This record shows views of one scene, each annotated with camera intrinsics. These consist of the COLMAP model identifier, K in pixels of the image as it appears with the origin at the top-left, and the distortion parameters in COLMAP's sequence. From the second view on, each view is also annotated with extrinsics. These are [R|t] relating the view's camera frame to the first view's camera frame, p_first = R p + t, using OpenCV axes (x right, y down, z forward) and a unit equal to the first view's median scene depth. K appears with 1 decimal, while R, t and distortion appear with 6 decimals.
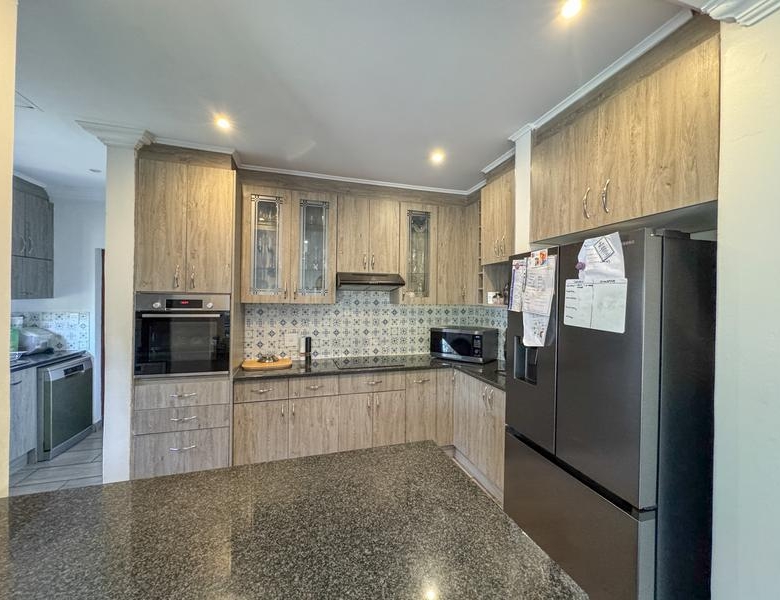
lens RADIAL K [[318.0, 0, 391.6], [0, 318.0, 299.8], [0, 0, 1]] dist [-0.003765, 0.001161]
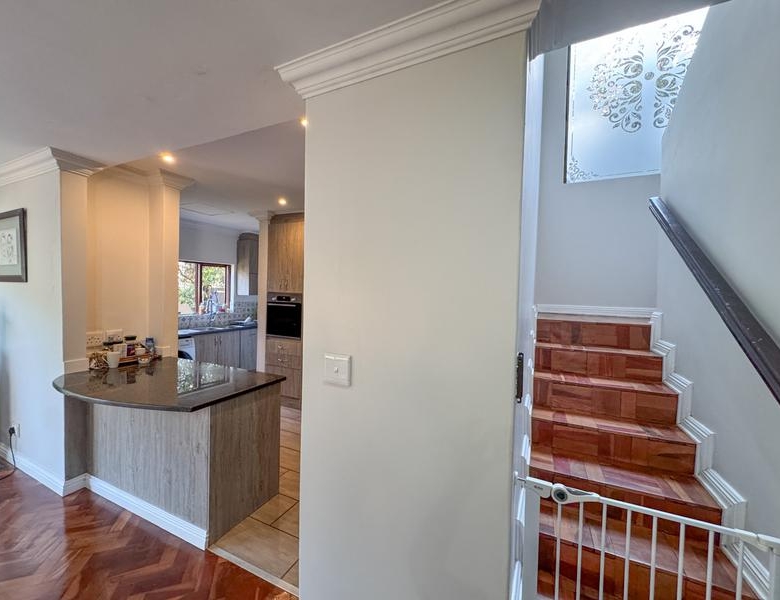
lens RADIAL K [[318.0, 0, 388.9], [0, 318.0, 301.4], [0, 0, 1]] dist [-0.003765, 0.001161]
pose [[0.740690, 0.027006, -0.671304, 1.042609], [-0.020110, 0.999635, 0.018025, -0.017409], [0.671546, 0.000149, 0.740963, 0.035701]]
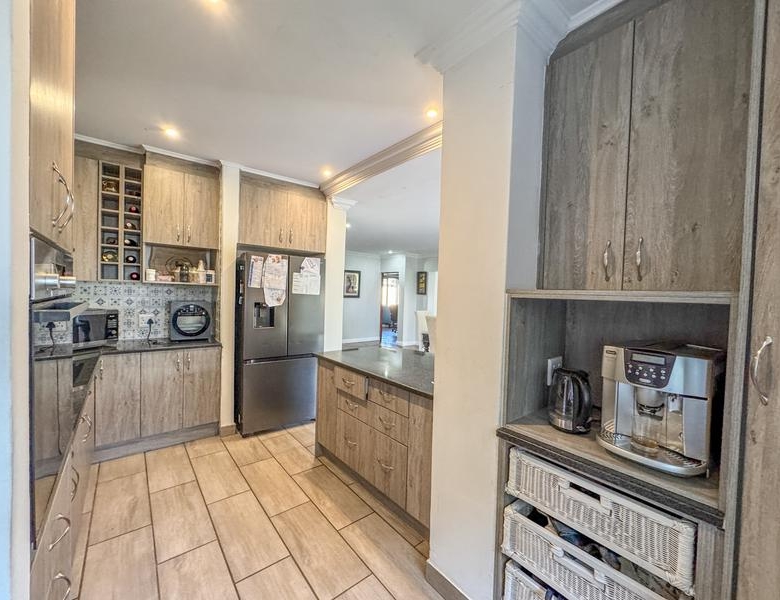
lens RADIAL K [[318.0, 0, 390.1], [0, 318.0, 298.9], [0, 0, 1]] dist [-0.003765, 0.001161]
pose [[-0.380129, -0.042683, 0.923948, -1.109654], [-0.031994, 0.998944, 0.032985, 0.015054], [-0.924380, -0.017023, -0.381093, 0.782712]]
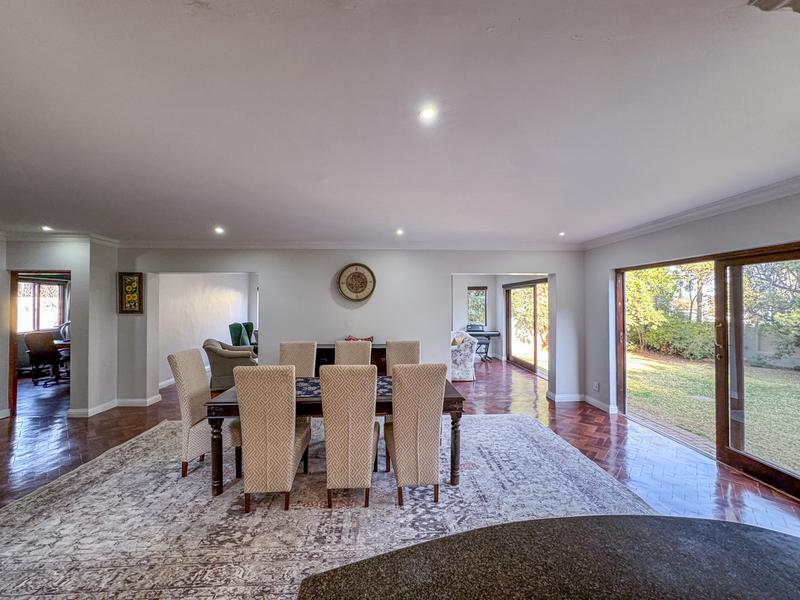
lens RADIAL K [[318.1, 0, 400.1], [0, 318.1, 299.6], [0, 0, 1]] dist [-0.002375, 0.000340]
pose [[-0.968107, -0.009851, 0.250343, -0.003619], [-0.010558, 0.999943, -0.001480, -0.030922], [-0.250315, -0.004076, -0.968156, 0.585531]]
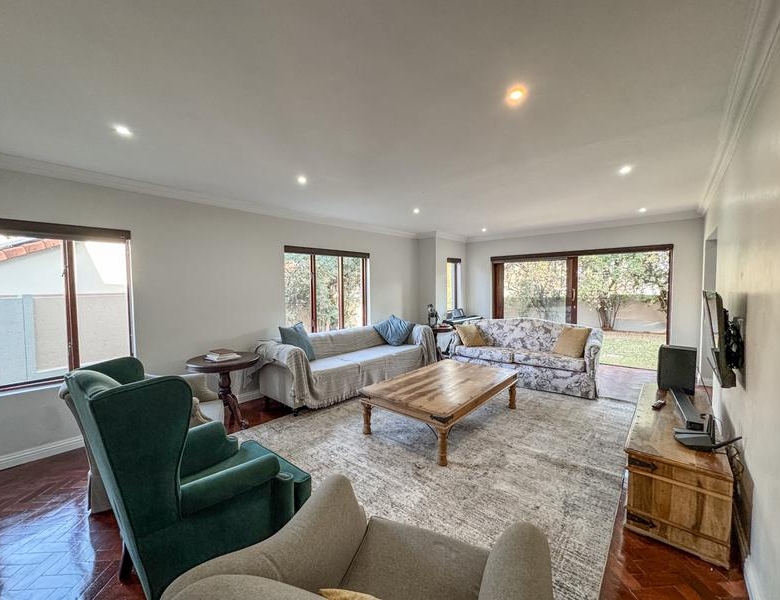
lens RADIAL K [[318.0, 0, 390.1], [0, 318.0, 299.7], [0, 0, 1]] dist [-0.003765, 0.001161]
pose [[-0.851871, 0.021146, -0.523325, 2.186235], [-0.001329, 0.999094, 0.042533, 0.052910], [0.523750, 0.036928, -0.851071, -1.296958]]
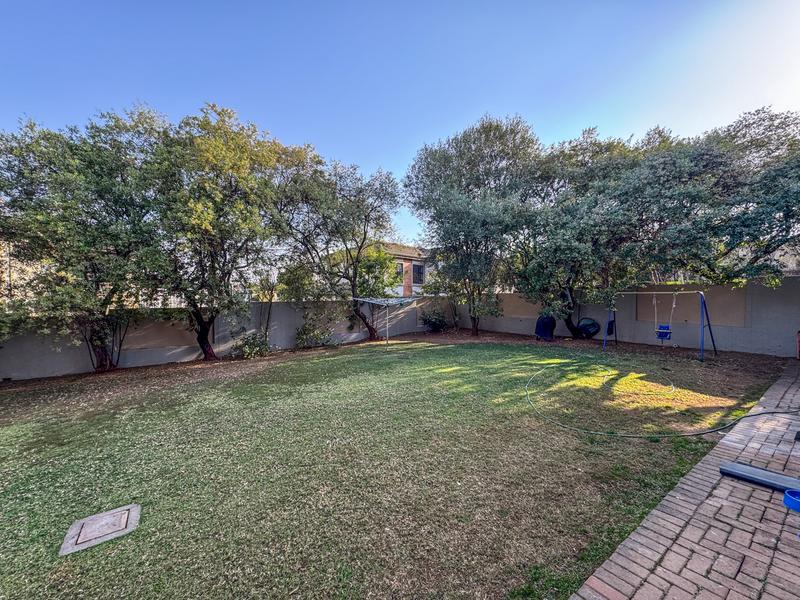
lens RADIAL K [[318.1, 0, 401.2], [0, 318.1, 298.8], [0, 0, 1]] dist [-0.002375, 0.000340]
pose [[0.309793, 0.008664, -0.950765, -0.631059], [-0.005677, 0.999958, 0.007262, 0.035076], [0.950787, 0.003148, 0.309829, -2.444547]]
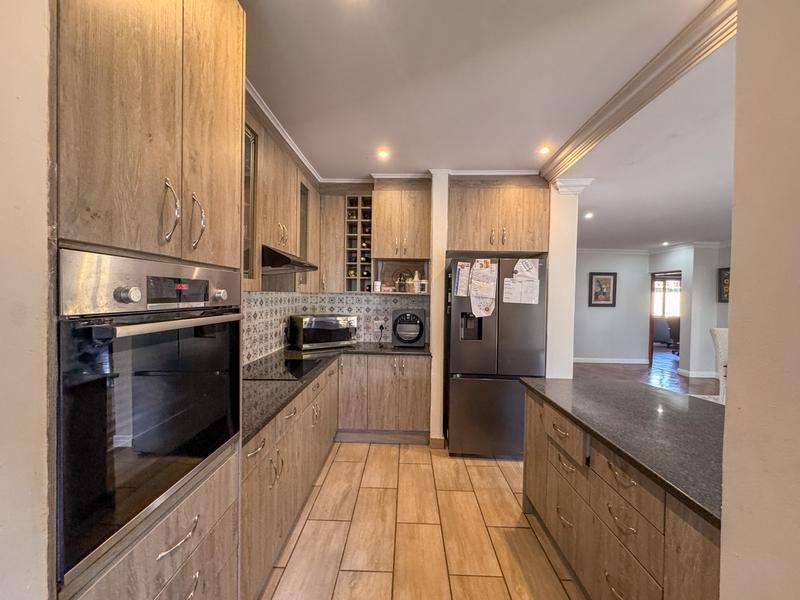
lens RADIAL K [[318.1, 0, 400.0], [0, 318.1, 299.1], [0, 0, 1]] dist [-0.002375, 0.000340]
pose [[0.317621, -0.020897, 0.947987, -0.913026], [-0.009875, 0.999630, 0.025344, 0.011673], [-0.948166, -0.017411, 0.317298, 0.636032]]
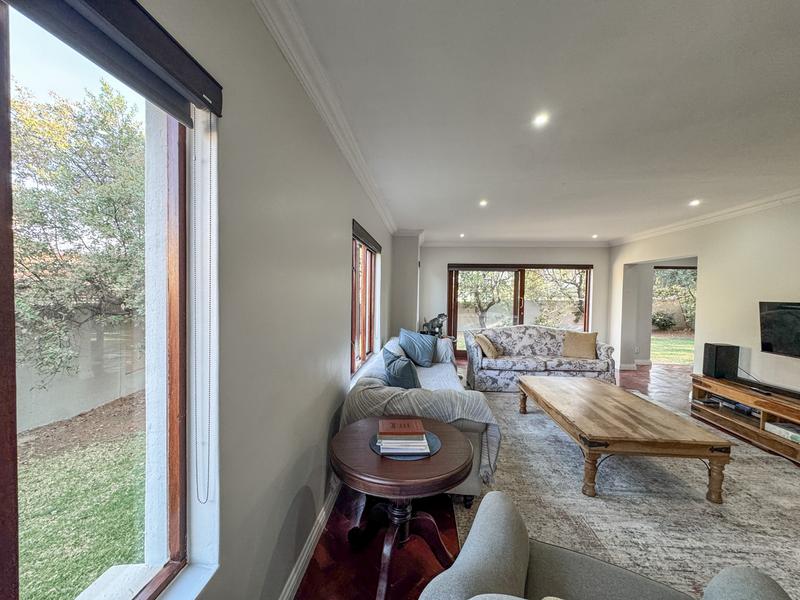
lens RADIAL K [[318.1, 0, 399.9], [0, 318.1, 299.6], [0, 0, 1]] dist [-0.002375, 0.000340]
pose [[-0.368300, 0.005676, -0.929690, 2.714026], [-0.024512, 0.999574, 0.015813, 0.073319], [0.929384, 0.028612, -0.368004, -2.706929]]
